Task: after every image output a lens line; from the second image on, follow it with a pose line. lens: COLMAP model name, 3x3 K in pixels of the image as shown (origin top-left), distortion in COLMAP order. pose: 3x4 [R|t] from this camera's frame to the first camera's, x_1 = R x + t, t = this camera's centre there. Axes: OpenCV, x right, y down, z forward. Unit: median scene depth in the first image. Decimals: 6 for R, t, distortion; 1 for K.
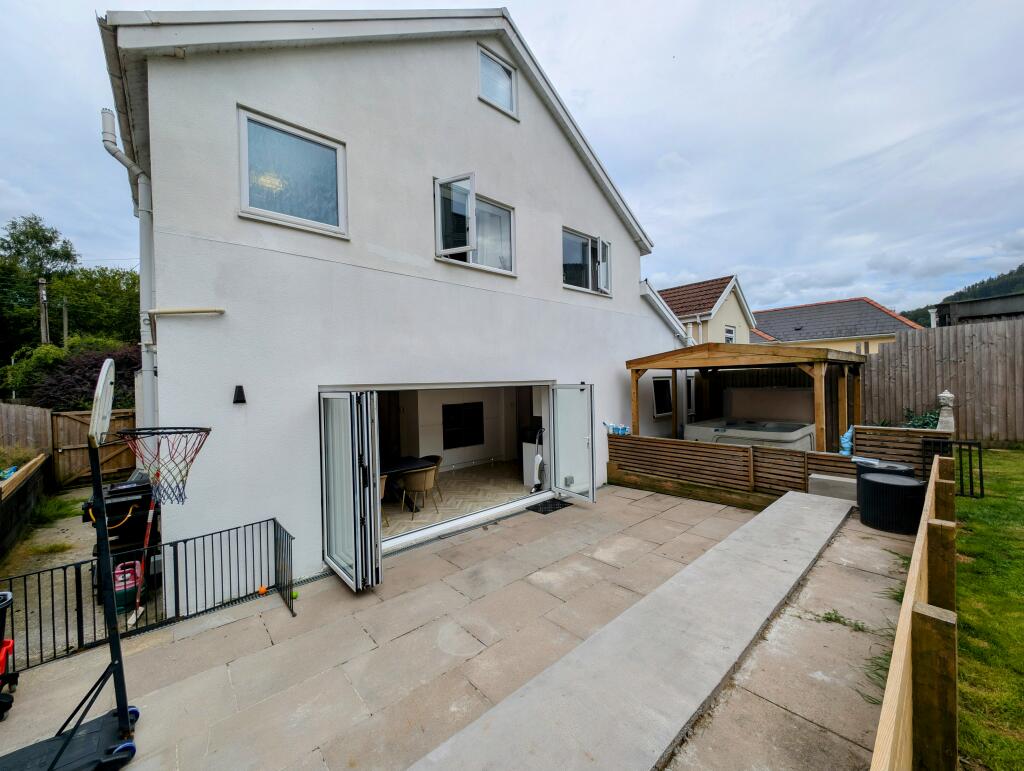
lens RADIAL K [[387.5, 0, 512.0], [0, 387.5, 385.5], [0, 0, 1]] dist [0.000682, -0.000030]
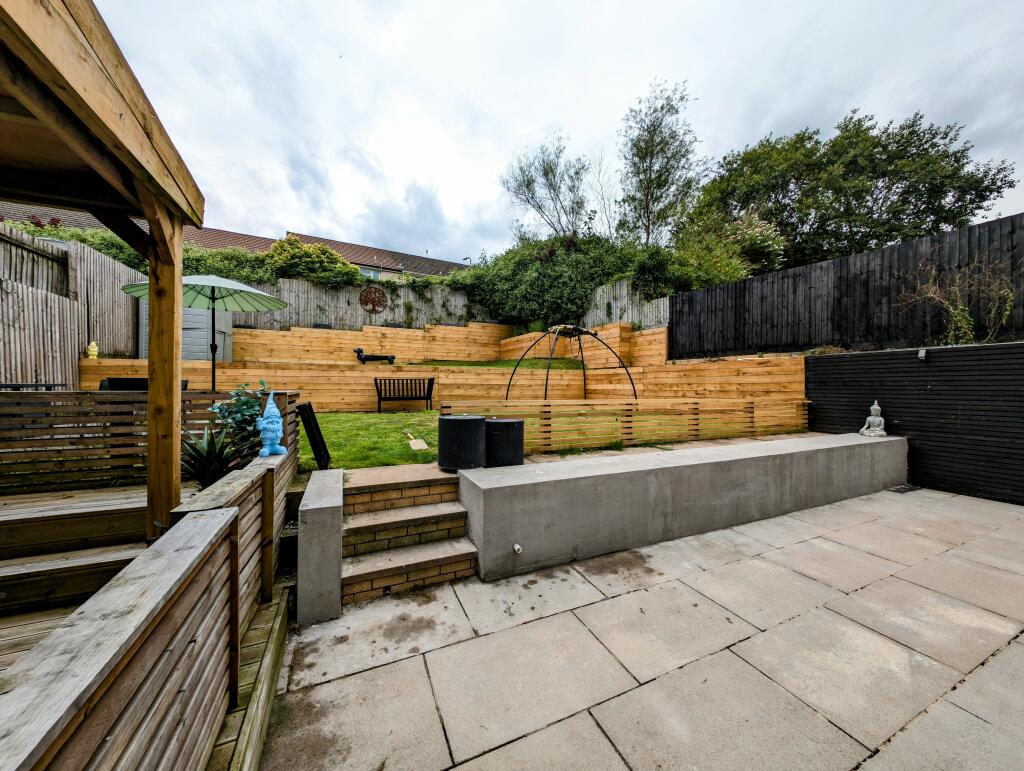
lens RADIAL K [[362.4, 0, 512.0], [0, 362.4, 385.5], [0, 0, 1]] dist [0.000962, -0.000130]
pose [[-0.953173, 0.022076, 0.301618, 0.429188], [0.025930, 0.999625, 0.008779, 0.091757], [-0.301311, 0.016189, -0.953388, 1.286900]]
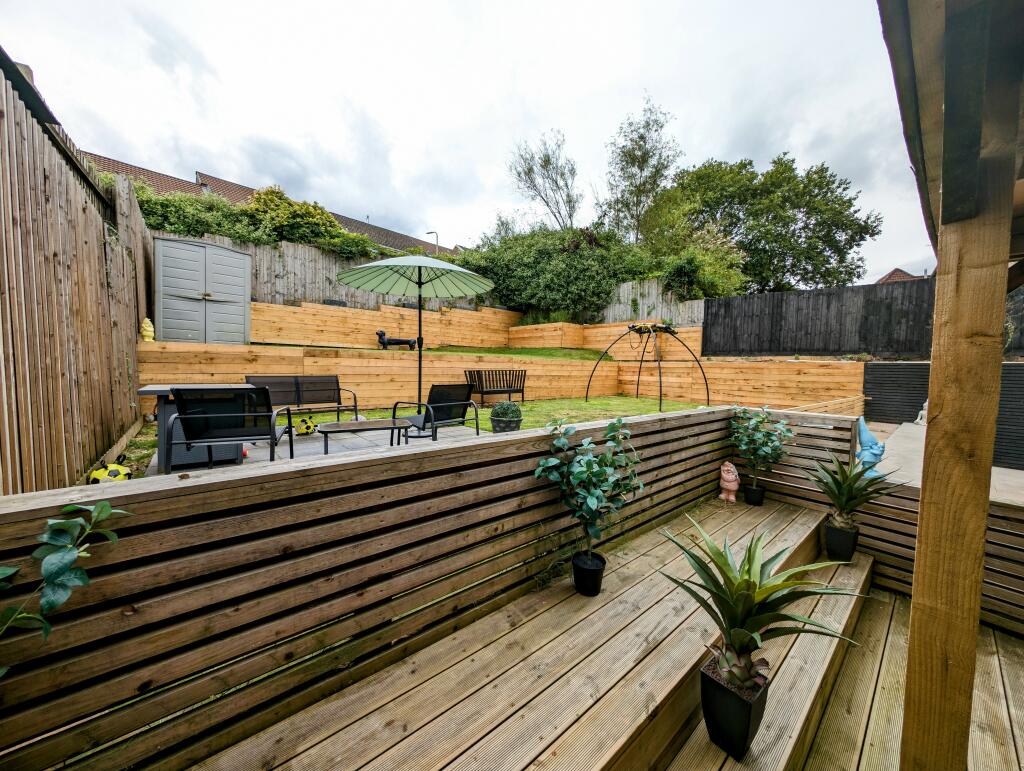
lens RADIAL K [[359.5, 0, 512.0], [0, 359.5, 385.5], [0, 0, 1]] dist [-0.001364, -0.000211]
pose [[-0.999492, 0.001568, 0.031831, 1.264331], [0.003691, 0.997764, 0.066737, 0.025139], [-0.031656, 0.066820, -0.997263, 1.410124]]
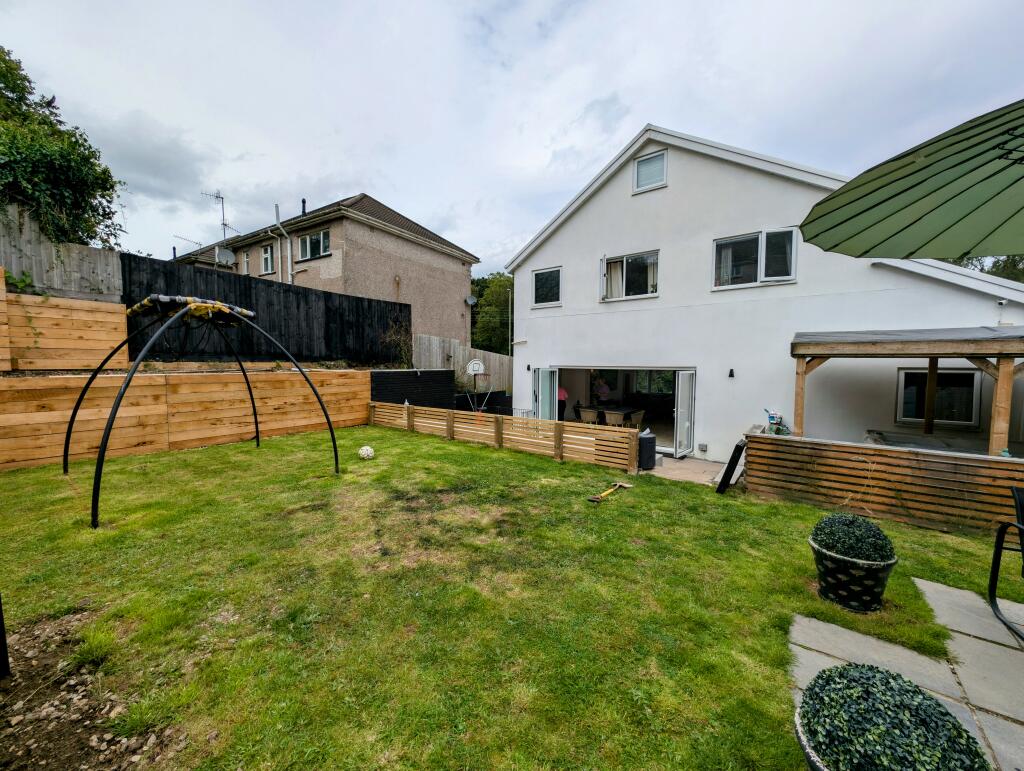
lens RADIAL K [[387.5, 0, 512.0], [0, 387.5, 385.5], [0, 0, 1]] dist [0.000682, -0.000030]
pose [[0.192192, 0.077627, -0.978282, 1.620703], [-0.023760, 0.996942, 0.074440, -0.041891], [0.981070, 0.008937, 0.193448, 0.198180]]
